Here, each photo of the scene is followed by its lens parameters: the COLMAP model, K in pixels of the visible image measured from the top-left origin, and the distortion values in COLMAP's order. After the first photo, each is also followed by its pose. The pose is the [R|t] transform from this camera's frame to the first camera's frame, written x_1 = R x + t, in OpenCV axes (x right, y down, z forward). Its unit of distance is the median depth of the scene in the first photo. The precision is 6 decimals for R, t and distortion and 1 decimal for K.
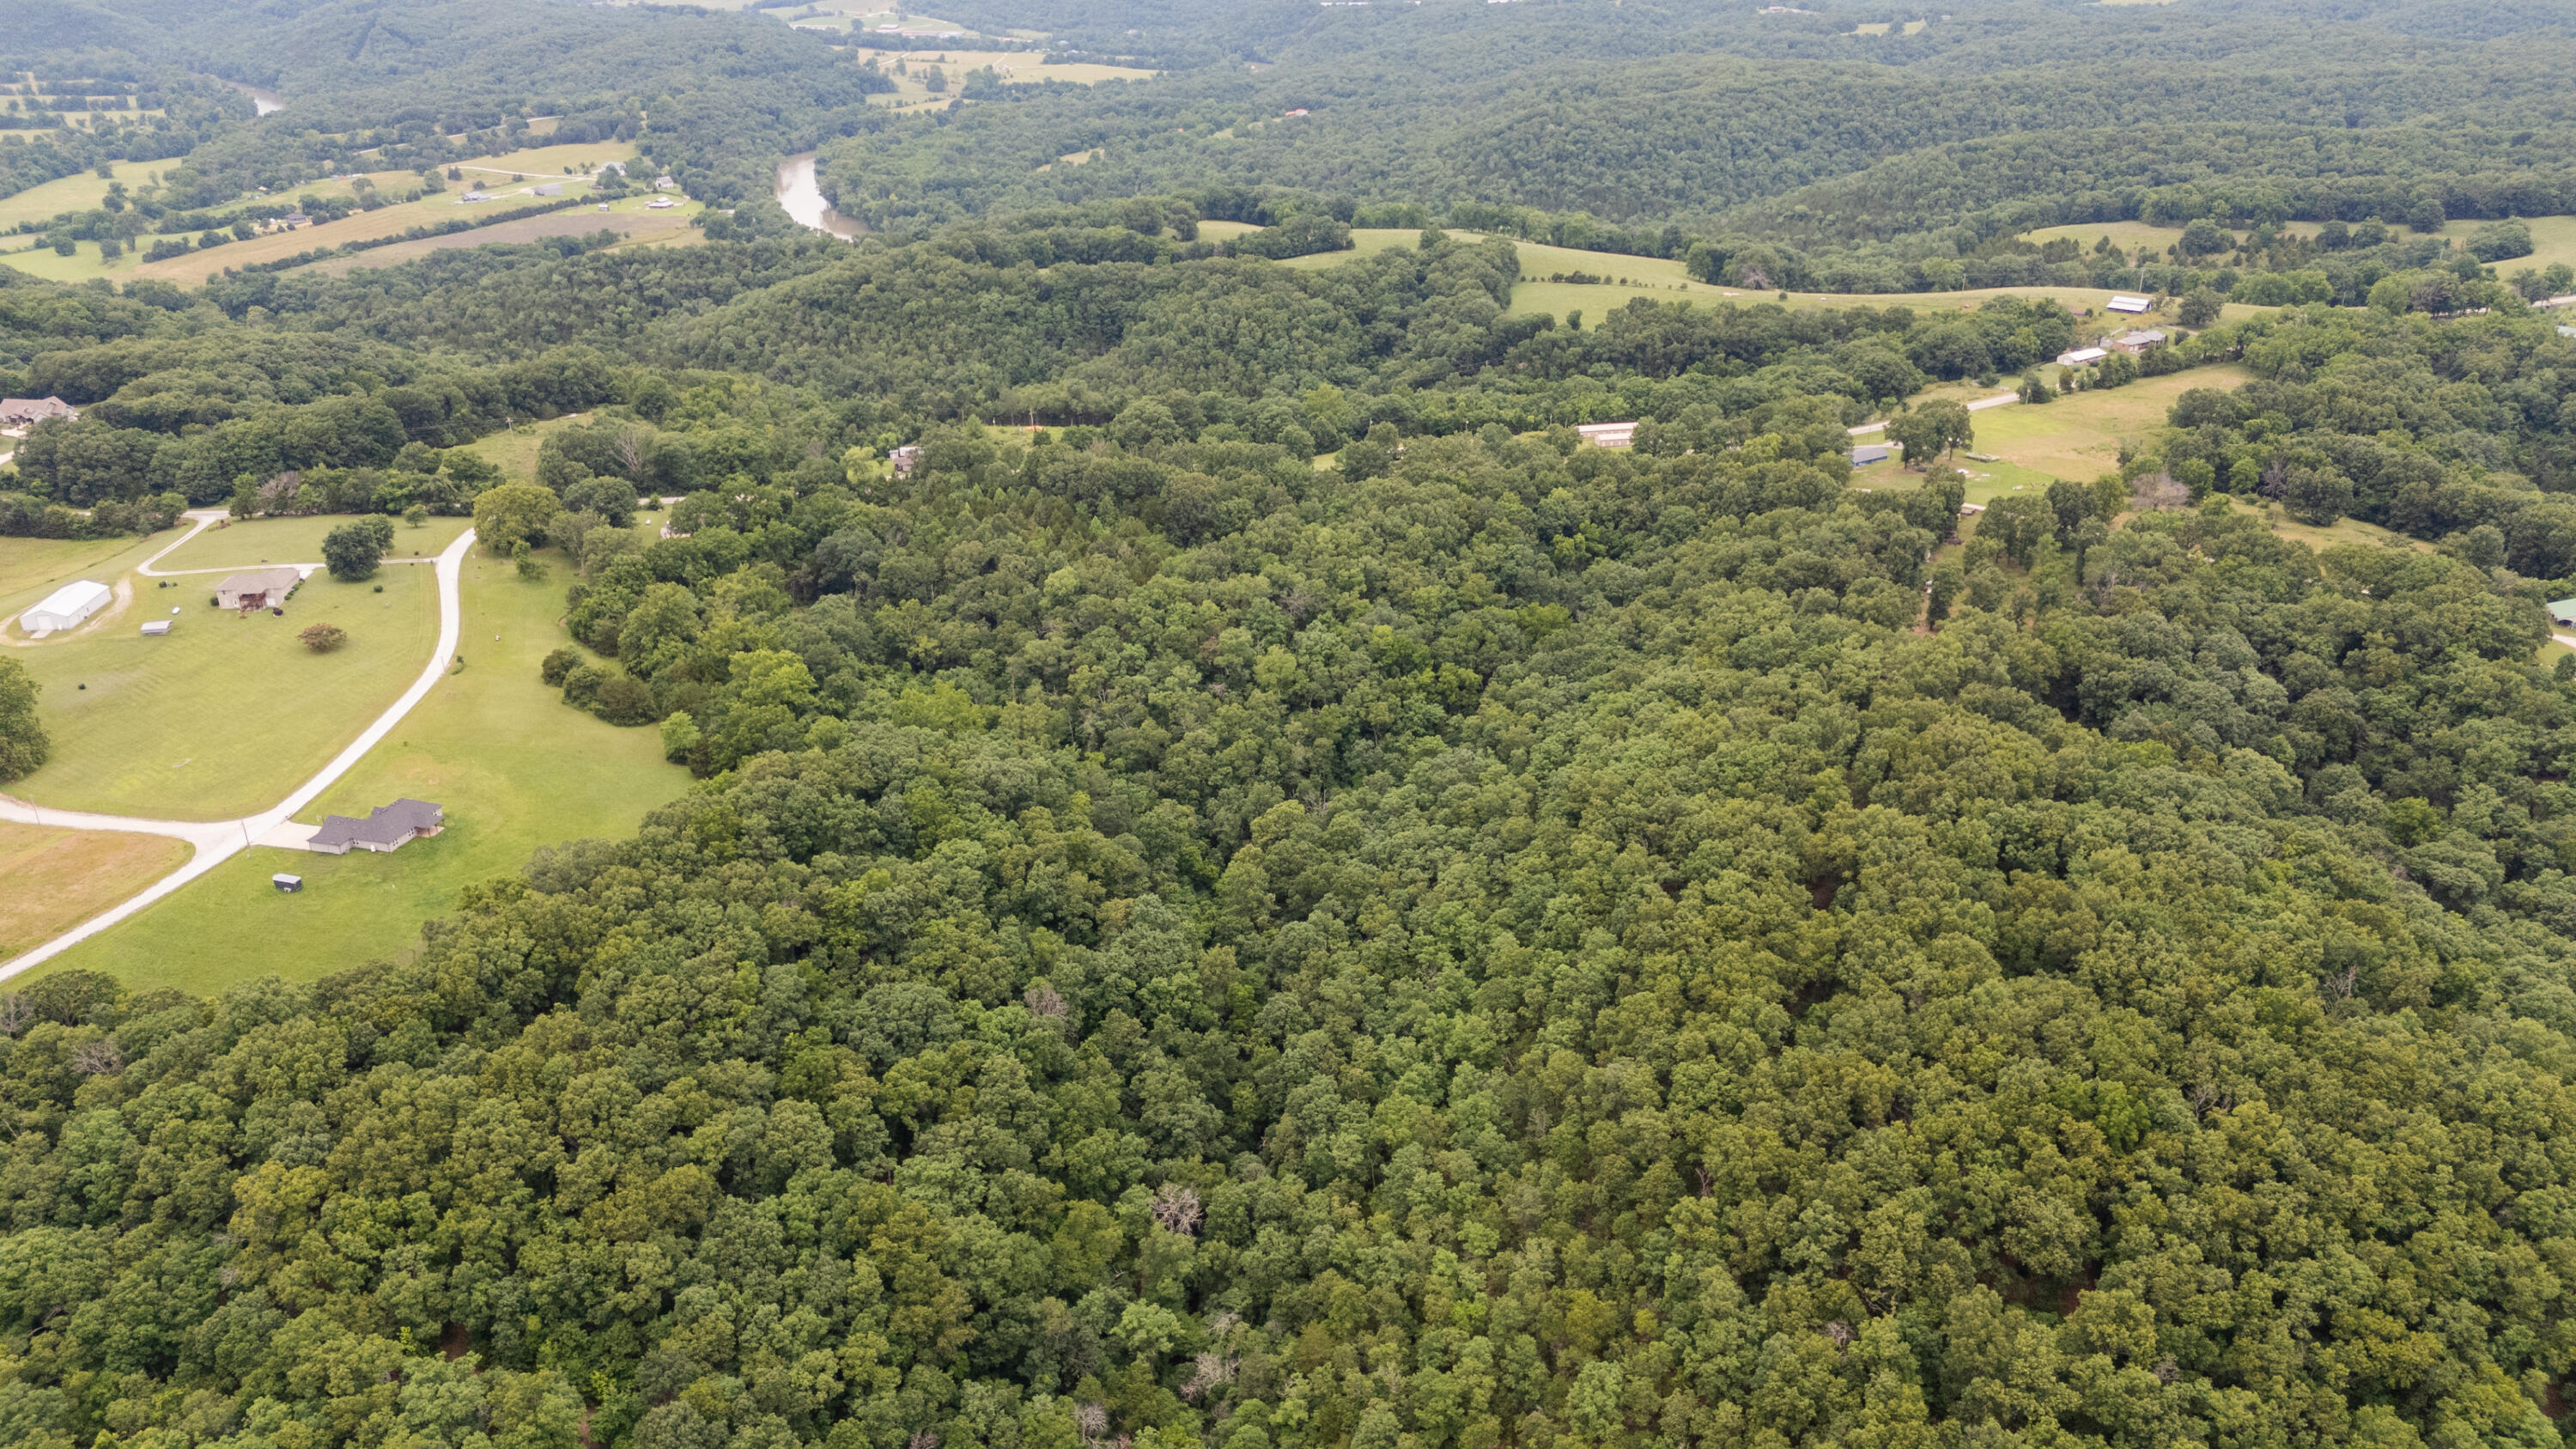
lens RADIAL K [[1897.3, 0, 1287.0], [0, 1897.3, 738.1], [0, 0, 1]] dist [0.067378, -0.060045]
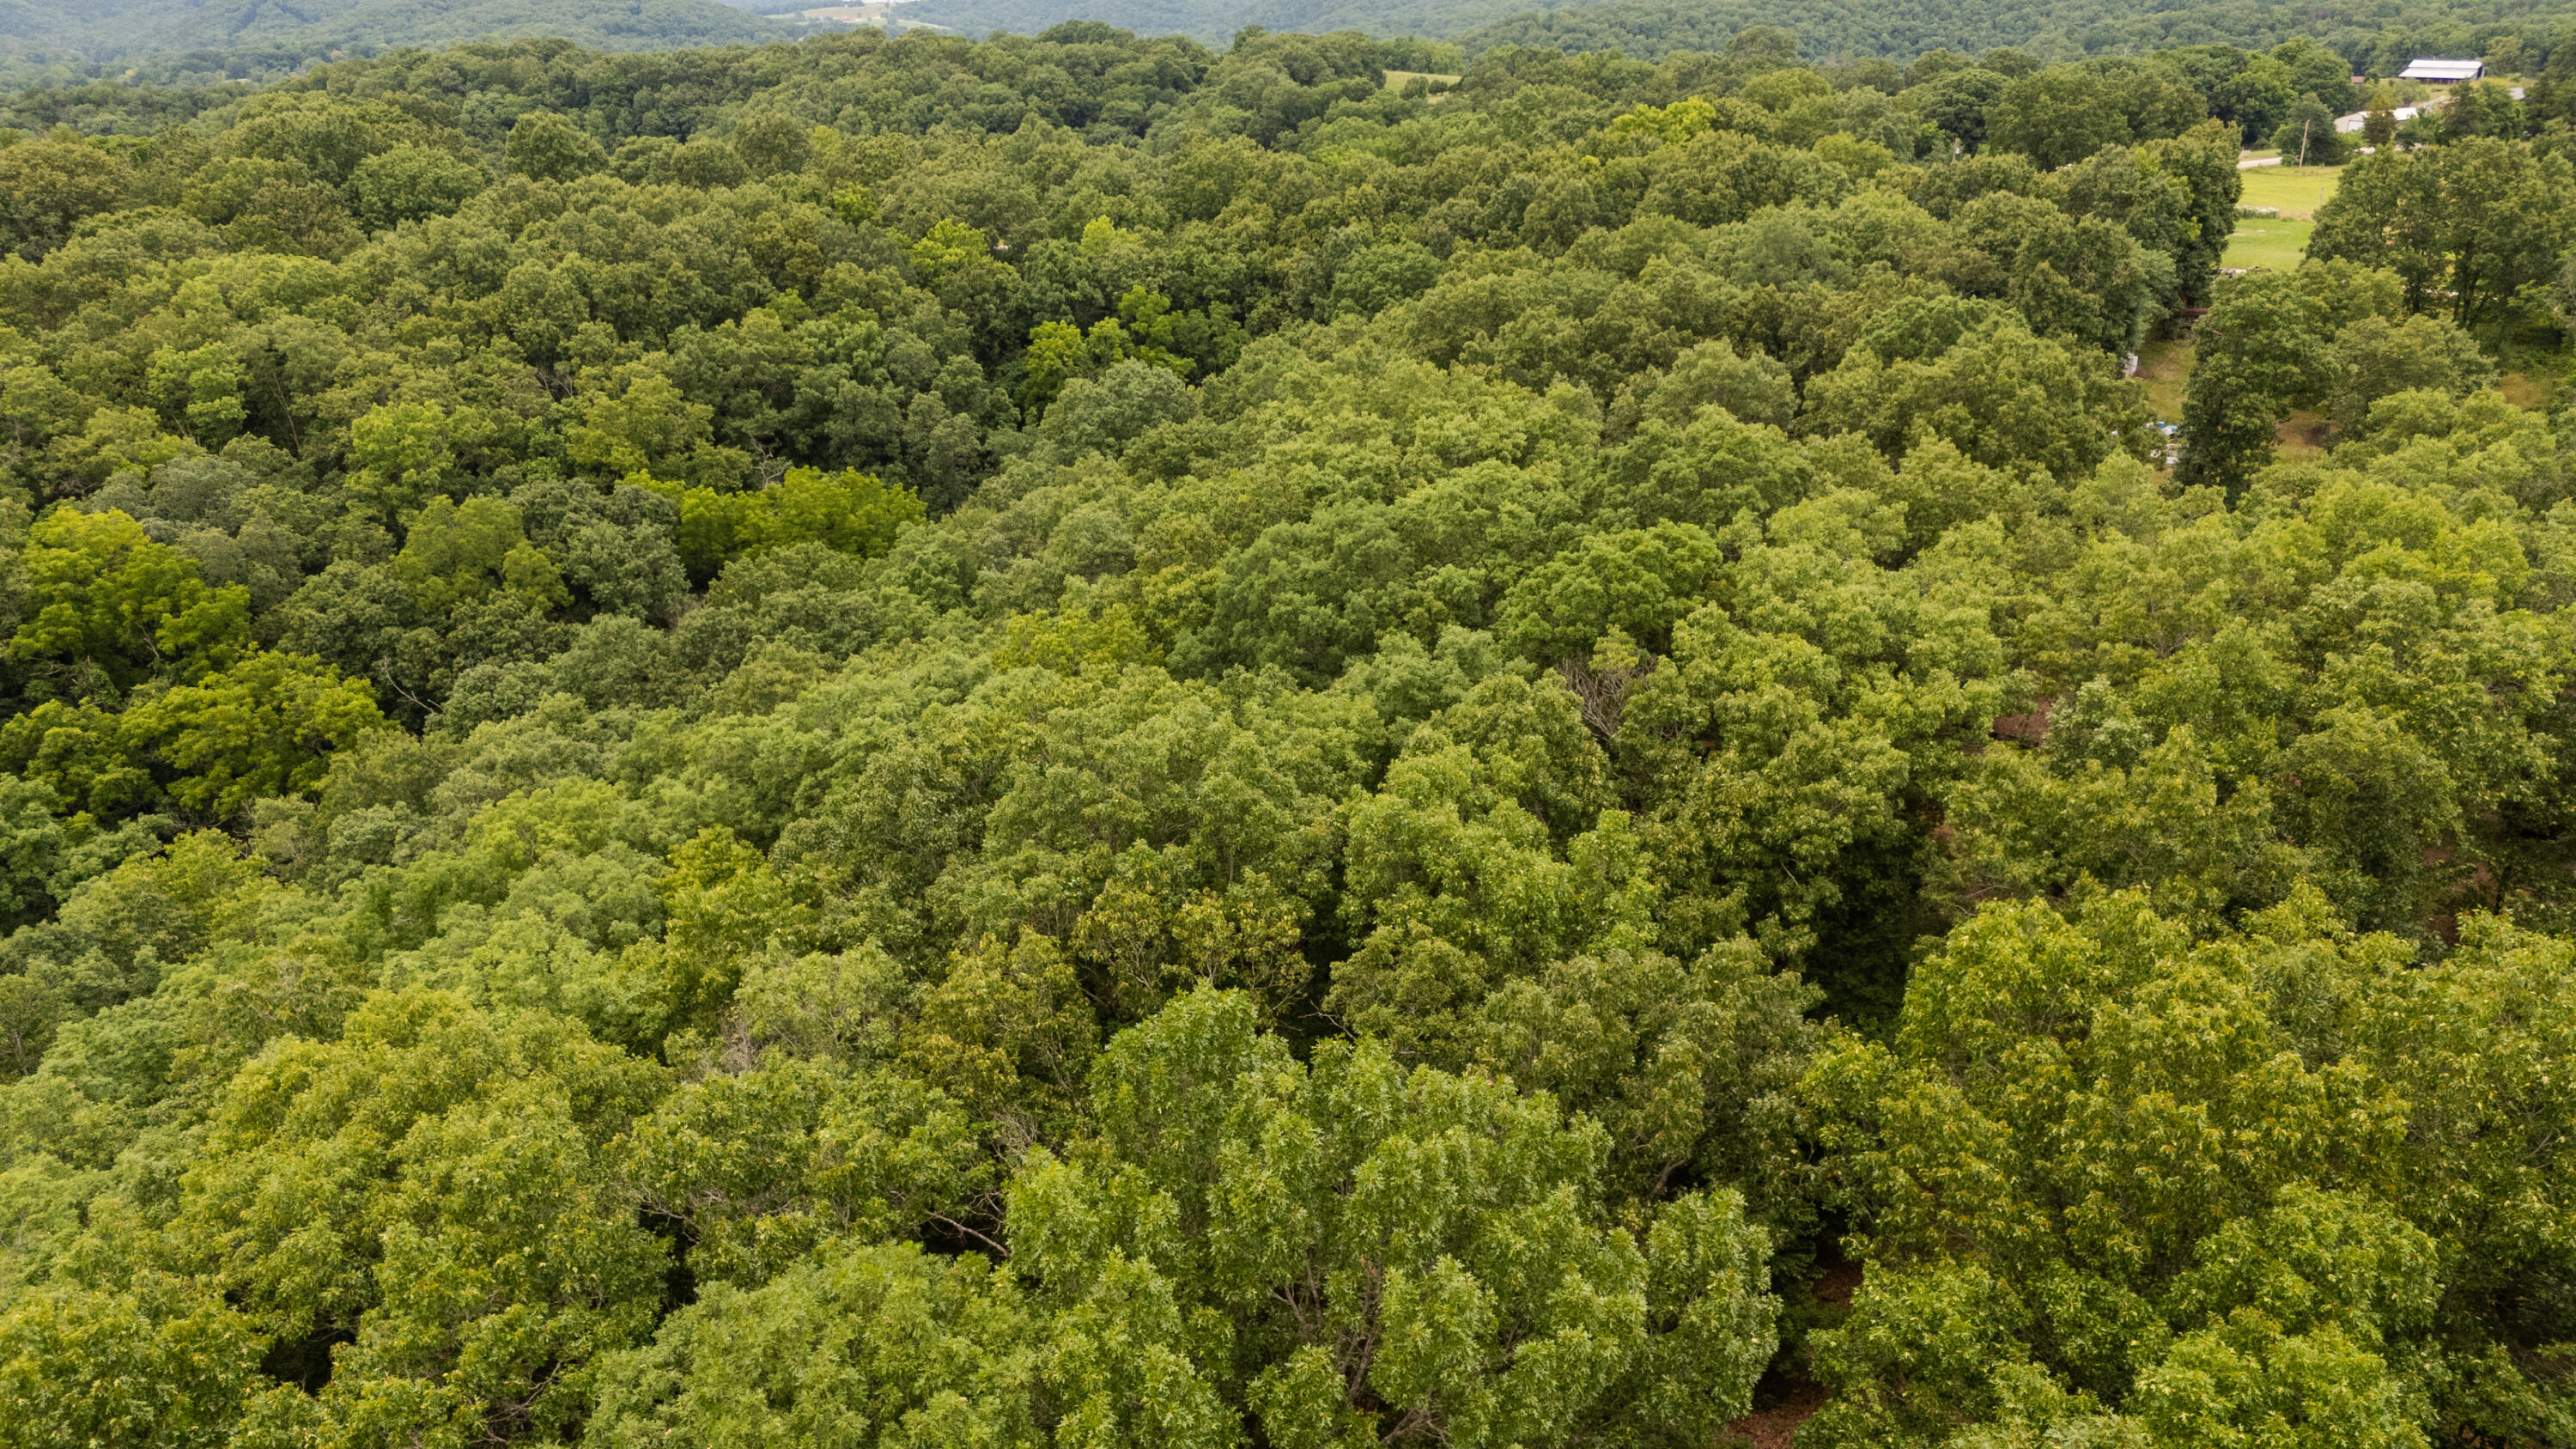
lens RADIAL K [[1897.3, 0, 1288.7], [0, 1897.3, 708.9], [0, 0, 1]] dist [0.067378, -0.060045]
pose [[0.998983, 0.016667, -0.041904, 0.222053], [-0.018777, 0.998549, -0.050477, -0.020854], [0.041002, 0.051213, 0.997846, 0.719265]]
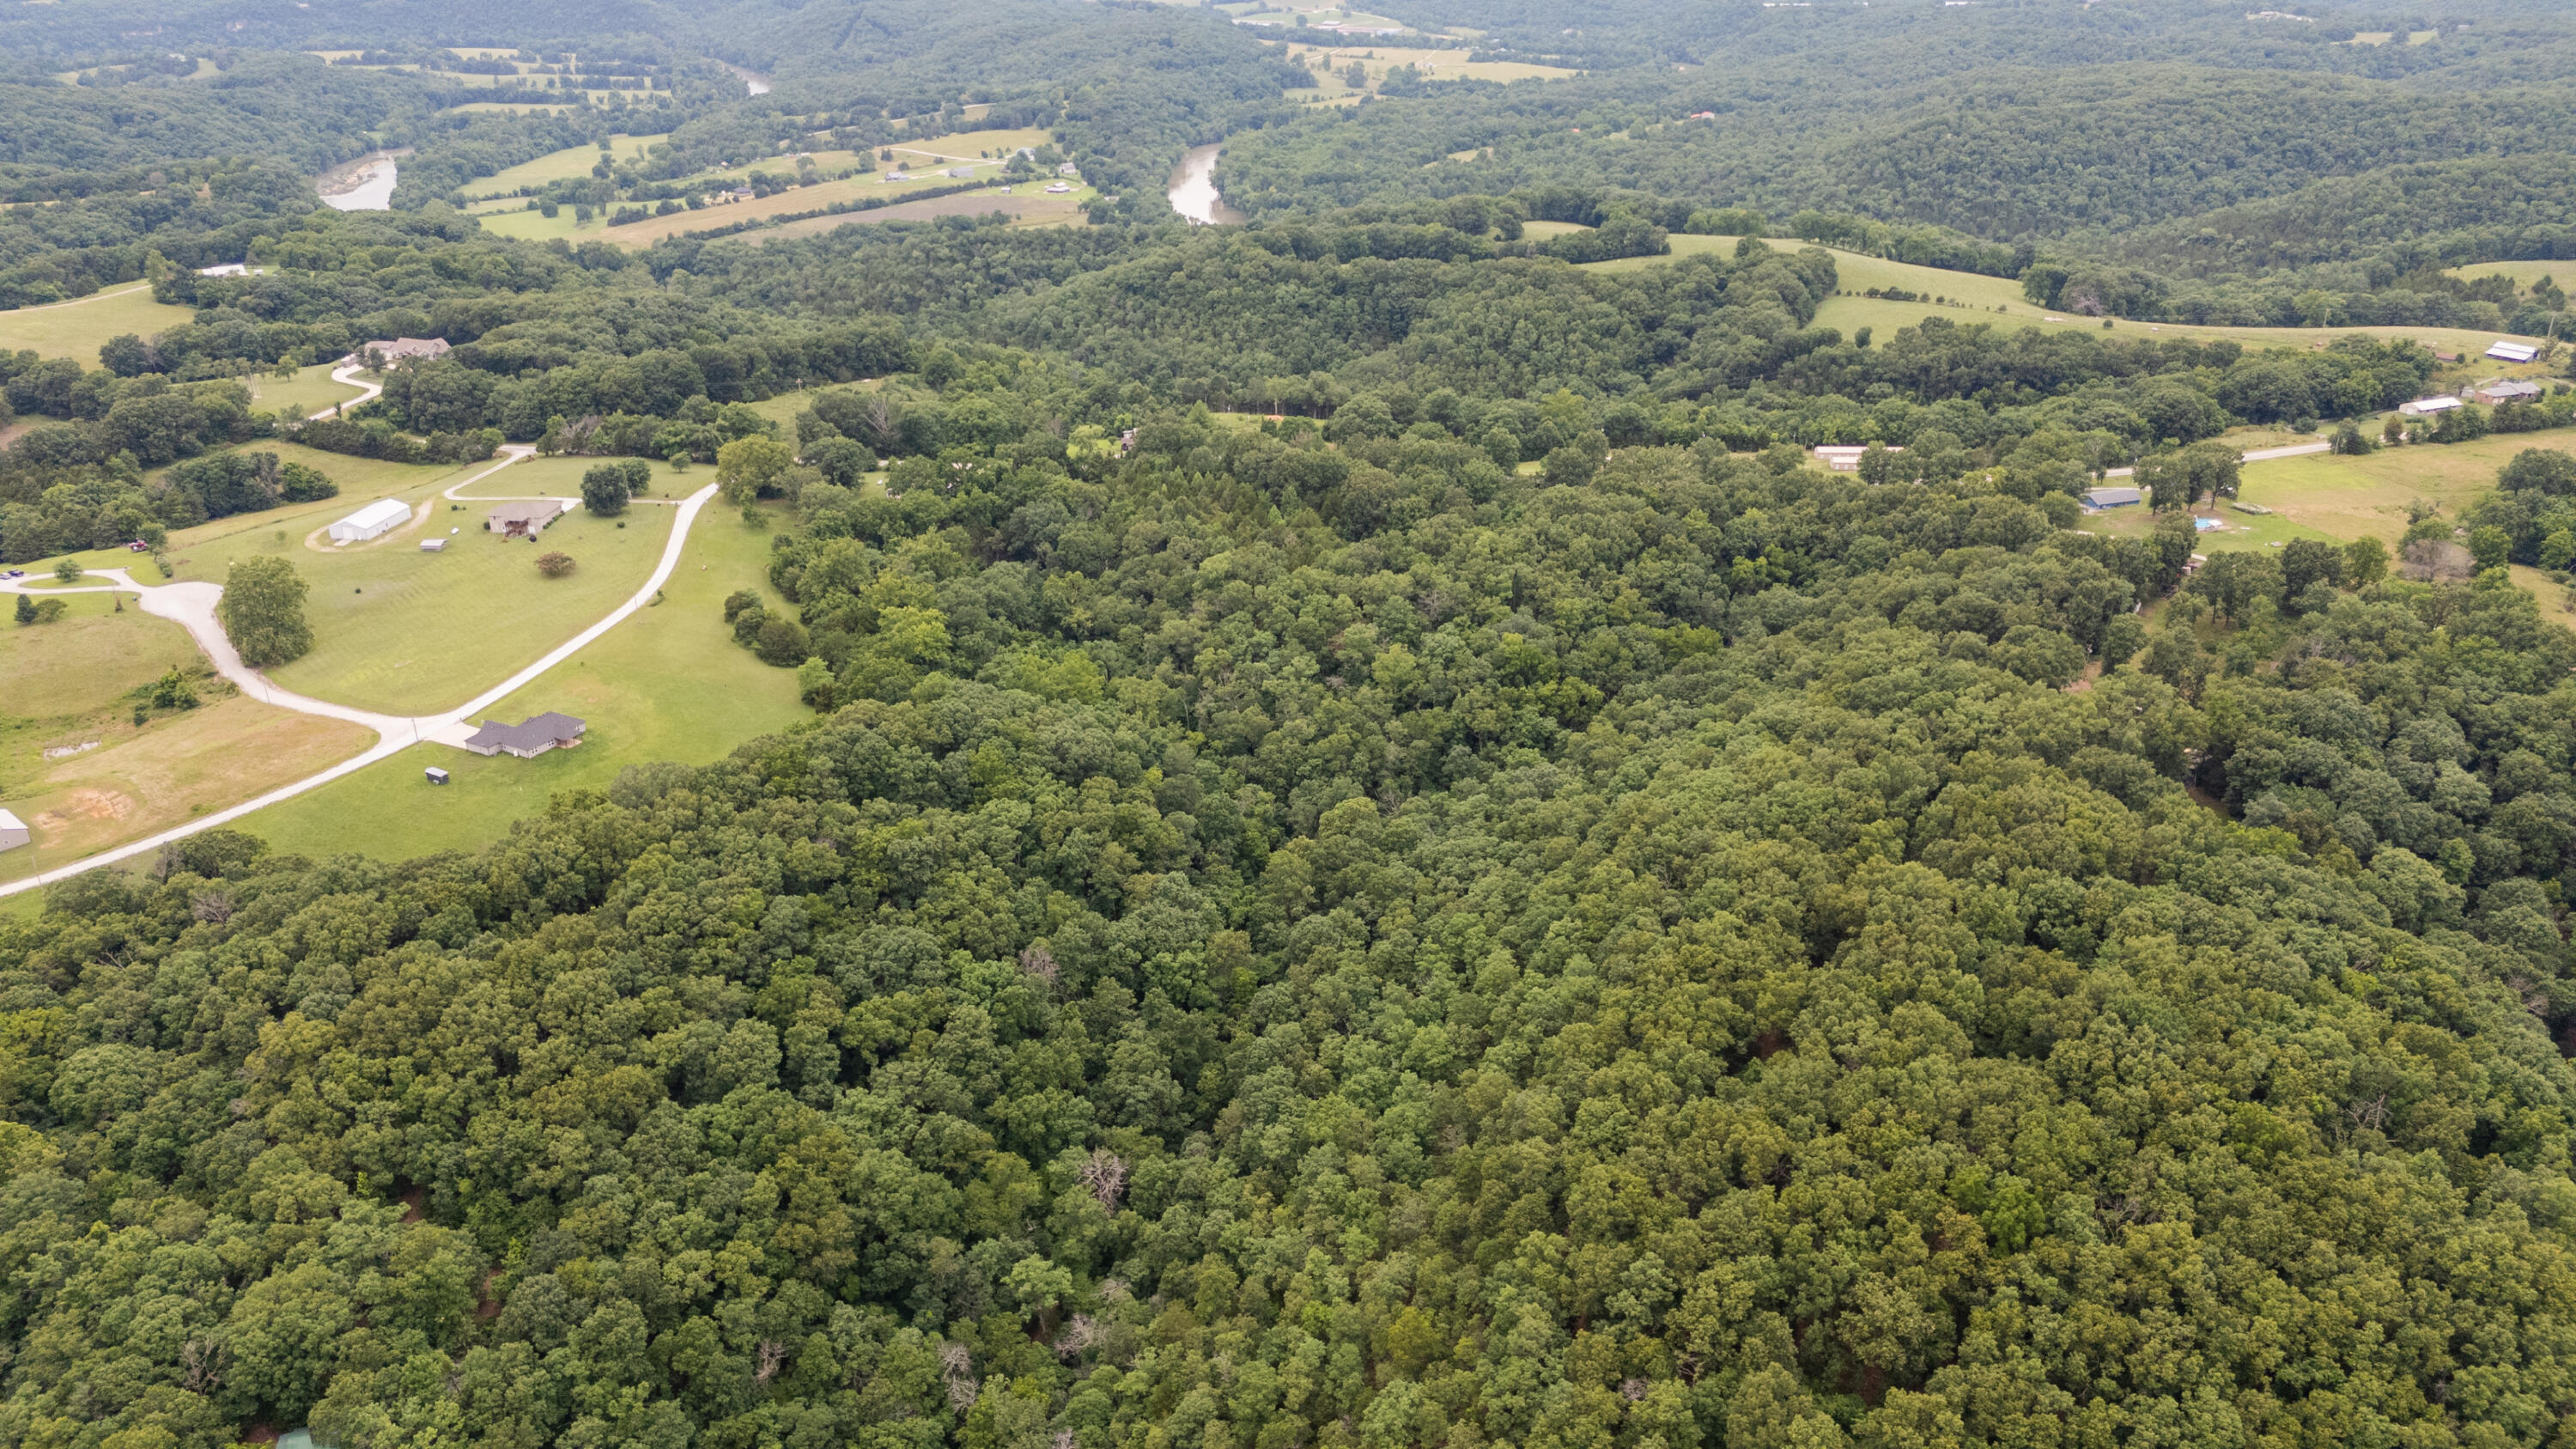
lens RADIAL K [[1897.3, 0, 1286.9], [0, 1897.3, 732.6], [0, 0, 1]] dist [0.067378, -0.060045]
pose [[0.972388, 0.095282, -0.213034, 0.147000], [-0.095649, 0.995378, 0.008607, -0.005147], [0.212869, 0.012007, 0.977007, 0.009827]]
